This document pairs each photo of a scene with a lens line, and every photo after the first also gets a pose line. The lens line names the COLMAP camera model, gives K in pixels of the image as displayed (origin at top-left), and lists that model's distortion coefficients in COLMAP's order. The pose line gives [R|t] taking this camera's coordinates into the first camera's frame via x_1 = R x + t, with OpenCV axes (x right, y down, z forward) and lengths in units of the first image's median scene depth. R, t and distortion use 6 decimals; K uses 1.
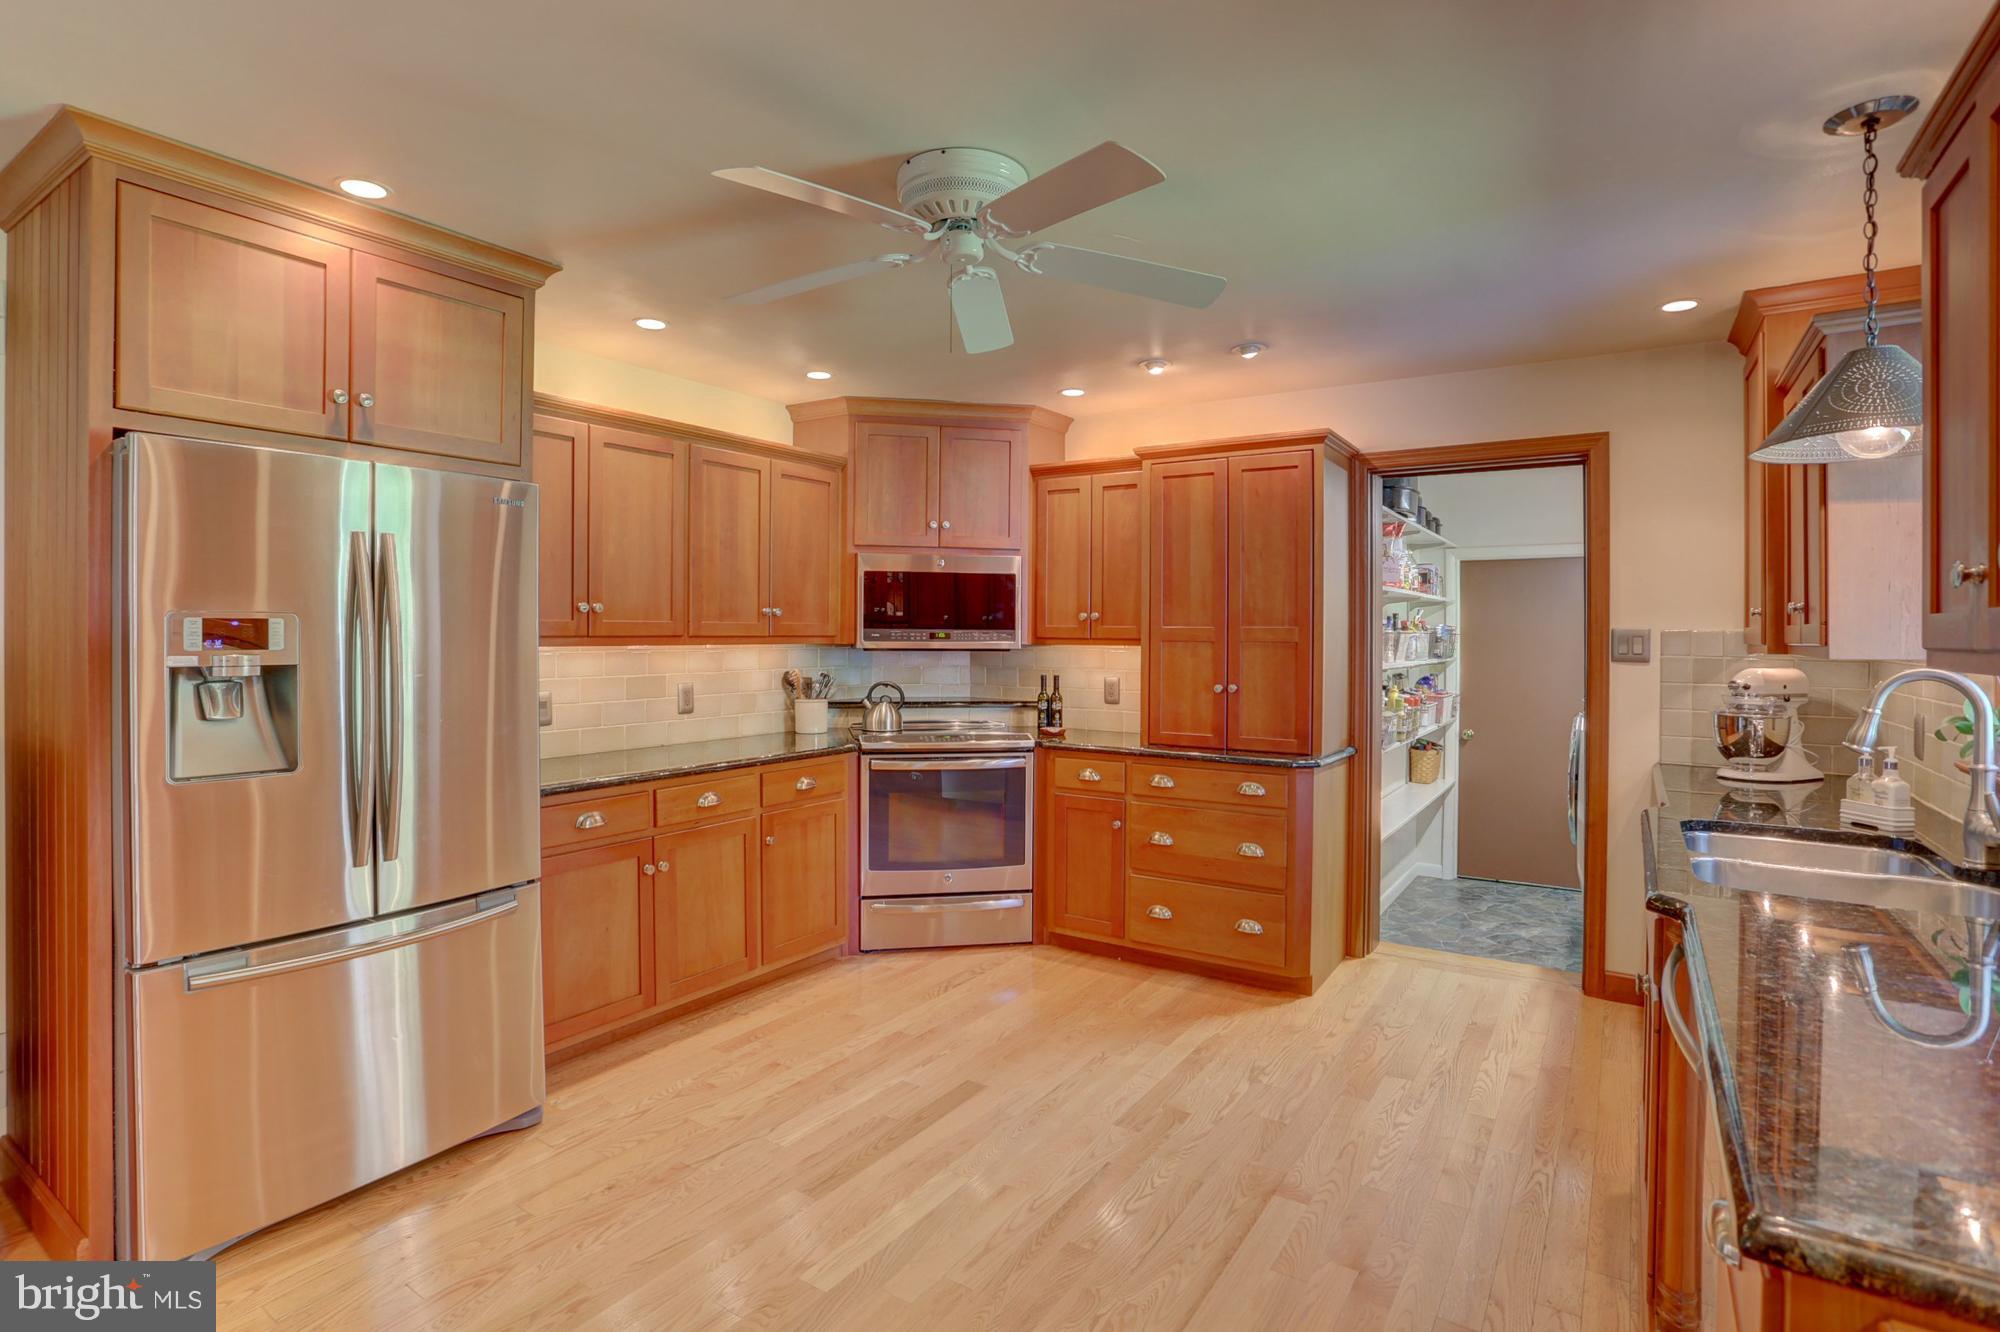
lens RADIAL K [[976.7, 0, 995.5], [0, 976.7, 638.0], [0, 0, 1]] dist [-0.081810, 0.035802]
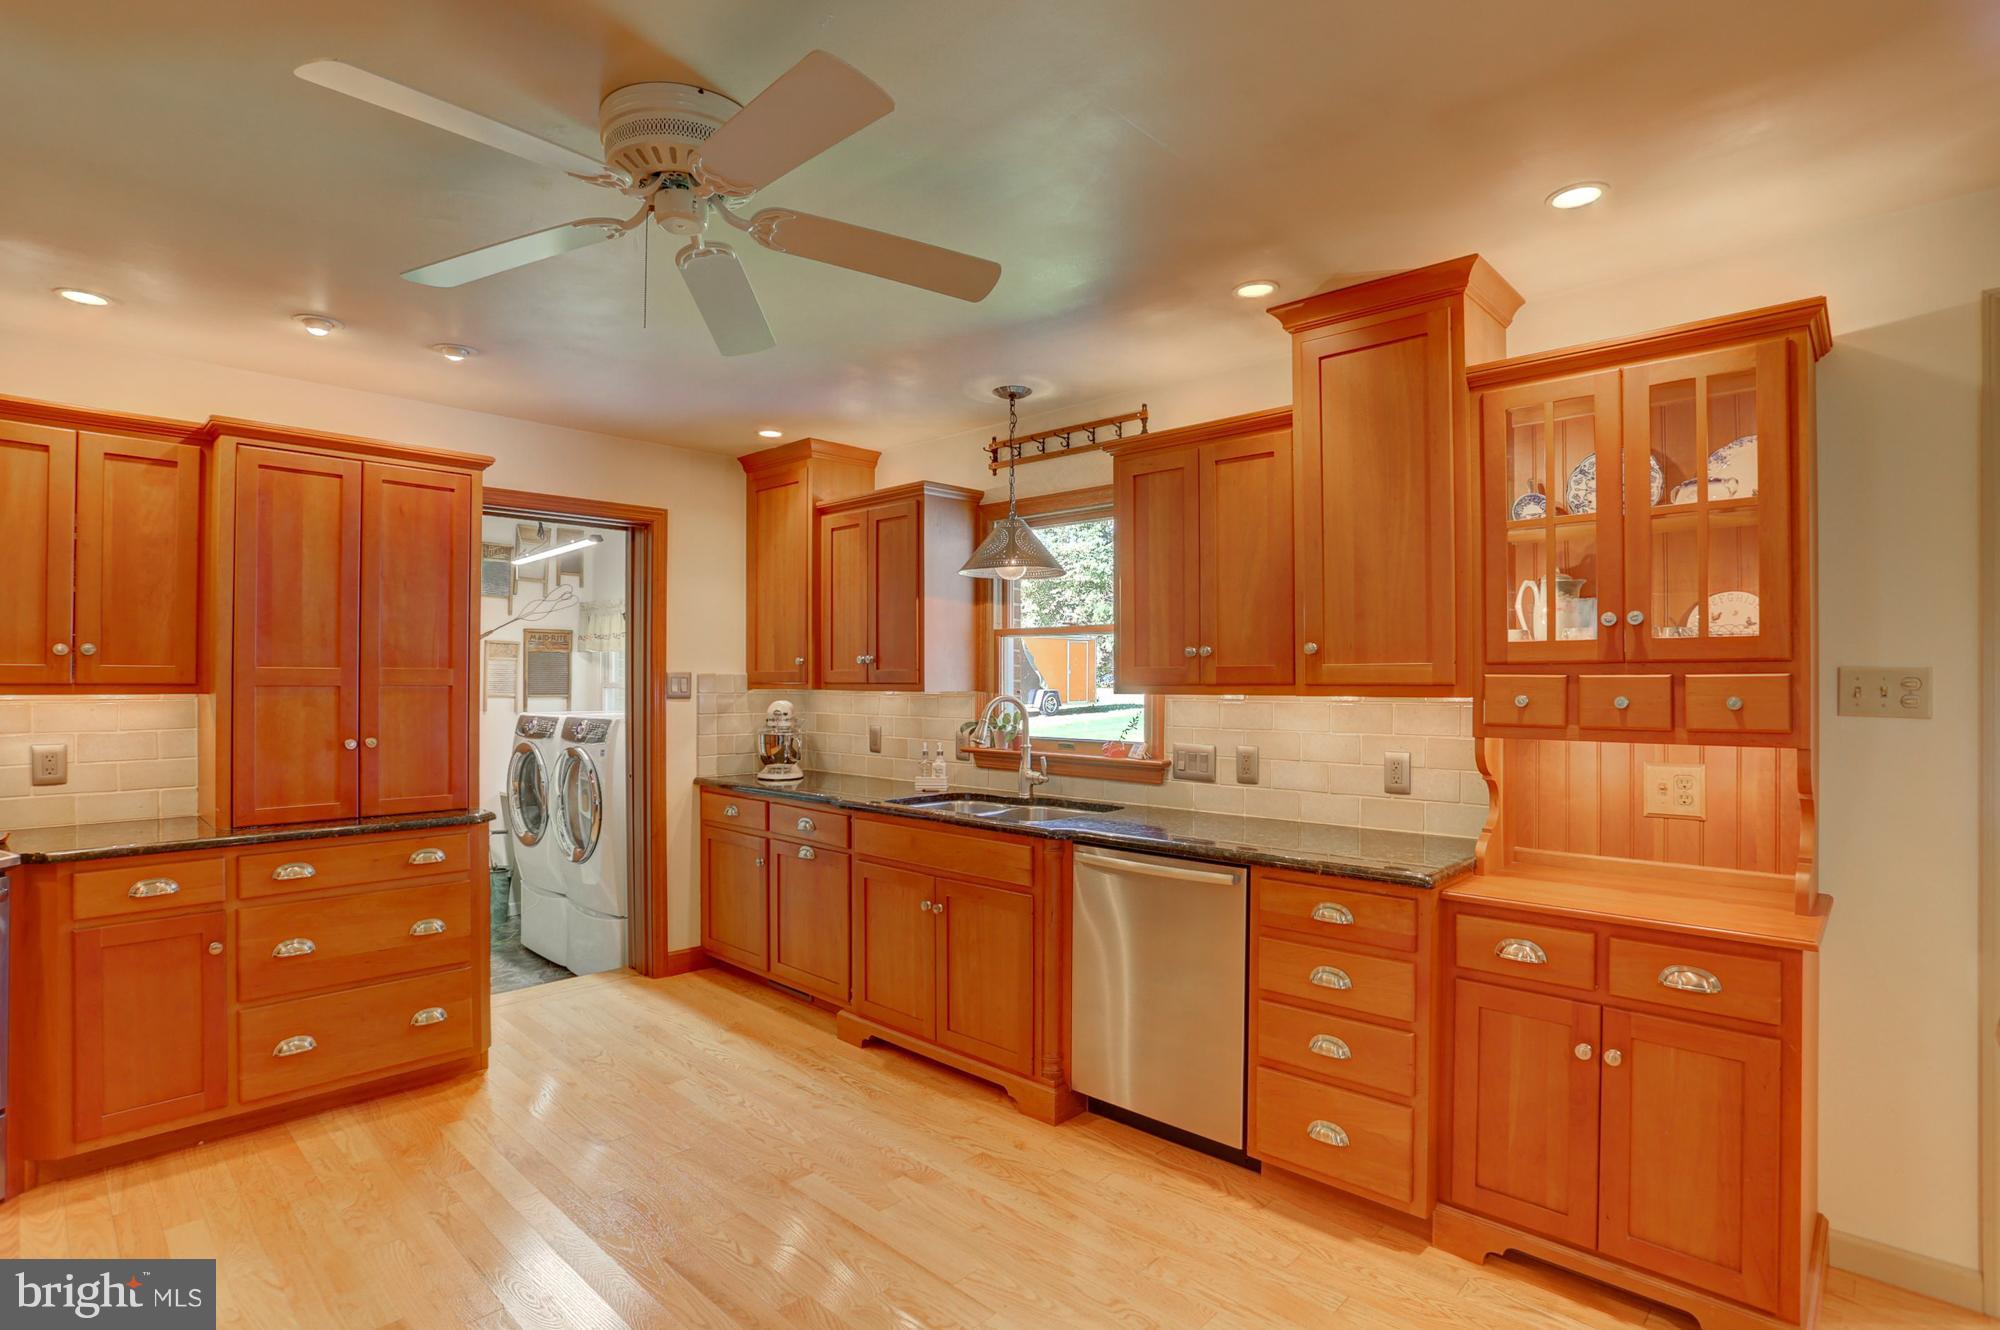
lens RADIAL K [[974.9, 0, 998.0], [0, 974.9, 673.3], [0, 0, 1]] dist [-0.082720, 0.031421]
pose [[0.172764, 0.000399, 0.984963, -0.452098], [0.002704, 0.999996, -0.000879, -0.004820], [-0.984960, 0.002815, 0.172762, 0.335580]]
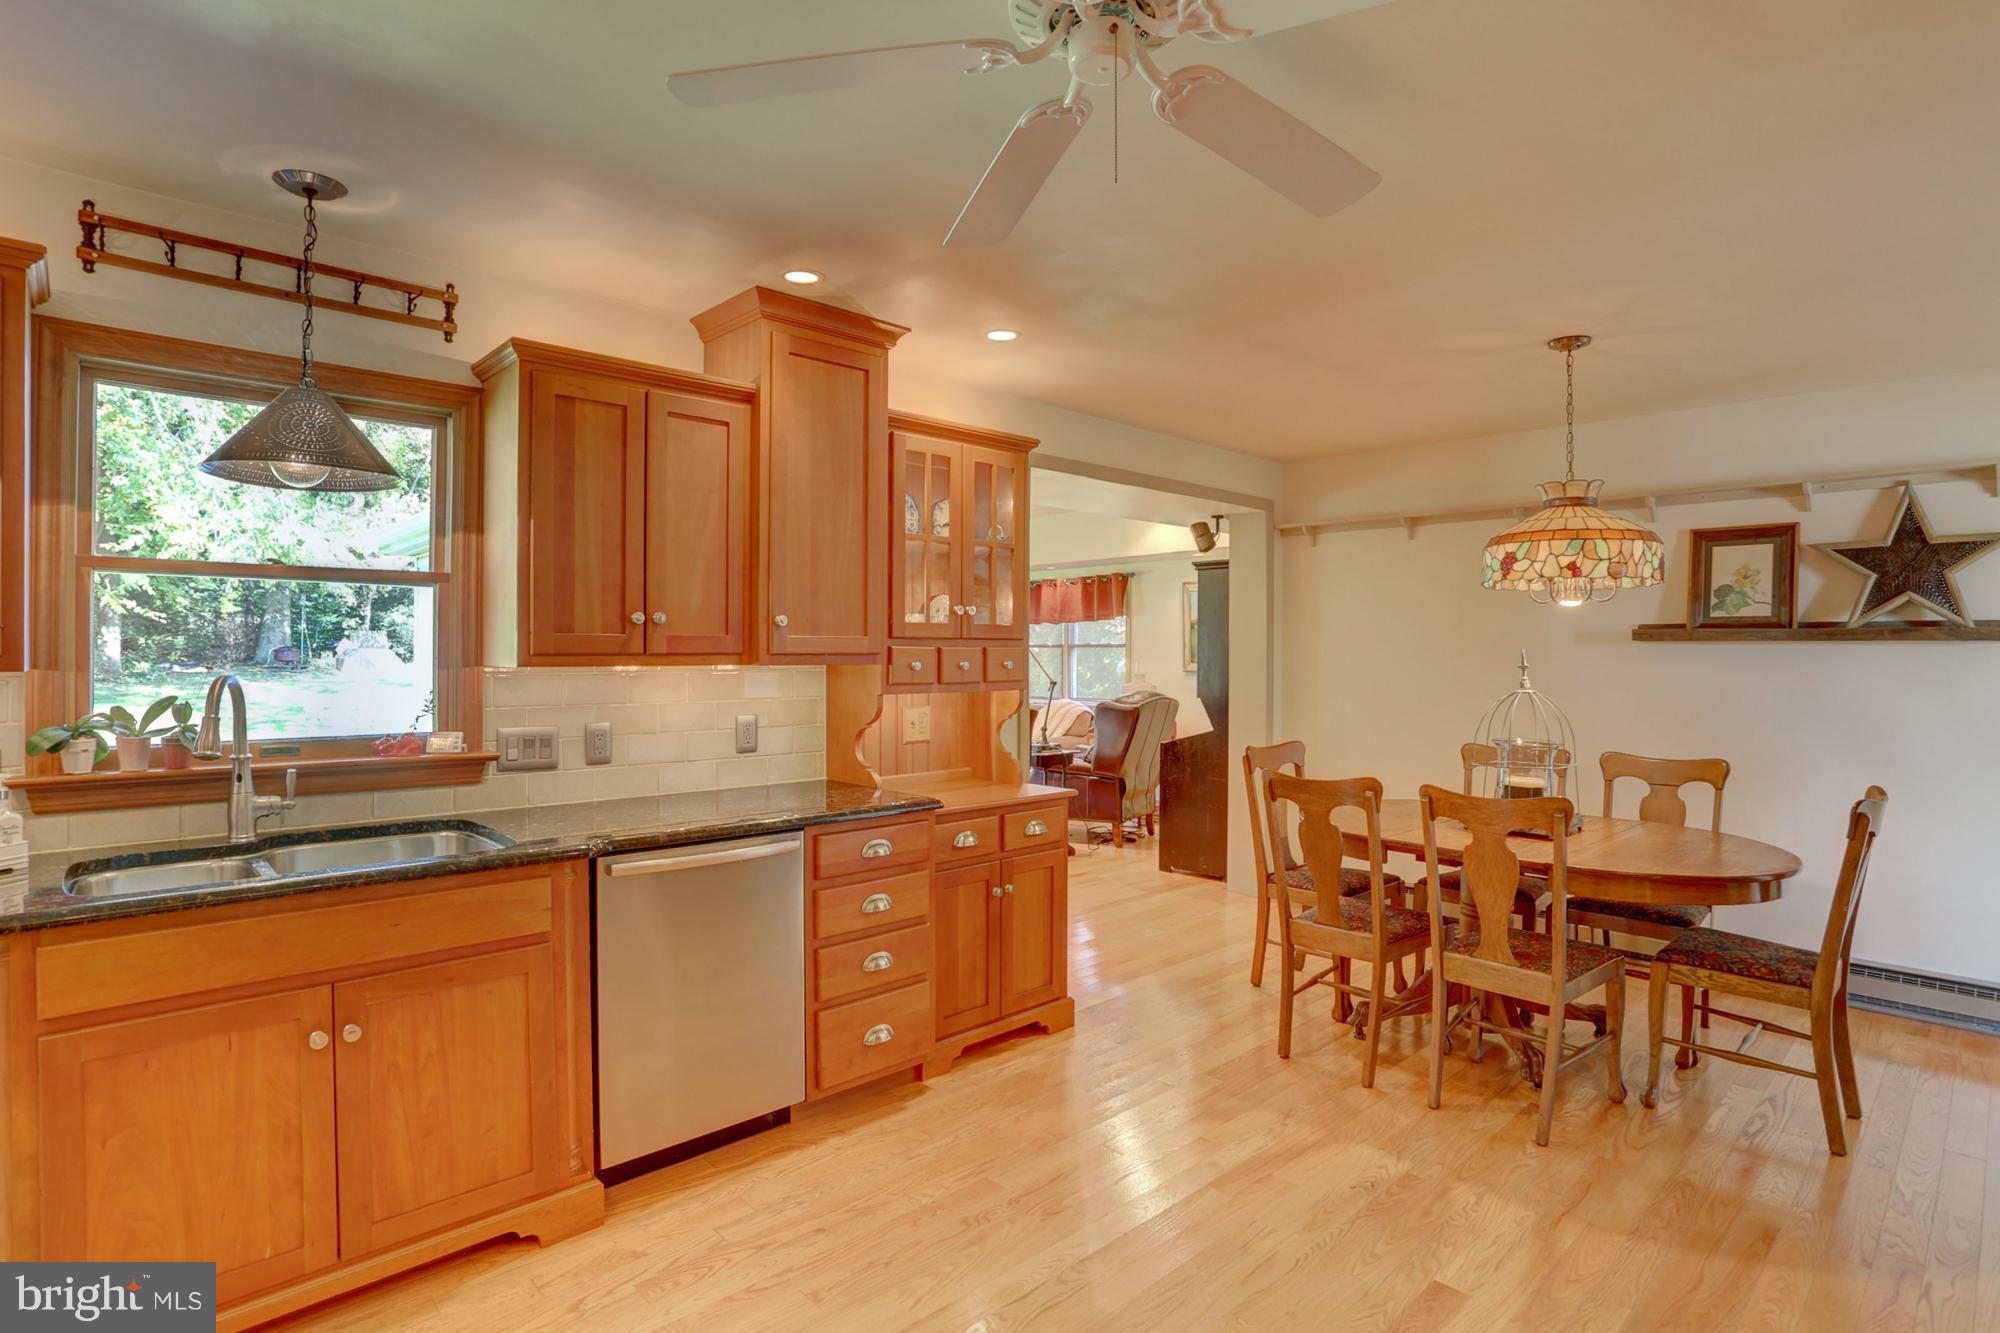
lens RADIAL K [[996.9, 0, 975.5], [0, 996.9, 656.3], [0, 0, 1]] dist [-0.084893, 0.041234]
pose [[-0.970785, -0.011604, 0.239669, -0.066125], [-0.009778, 0.999913, 0.008810, -0.003693], [-0.239751, 0.006209, -0.970815, 0.931036]]
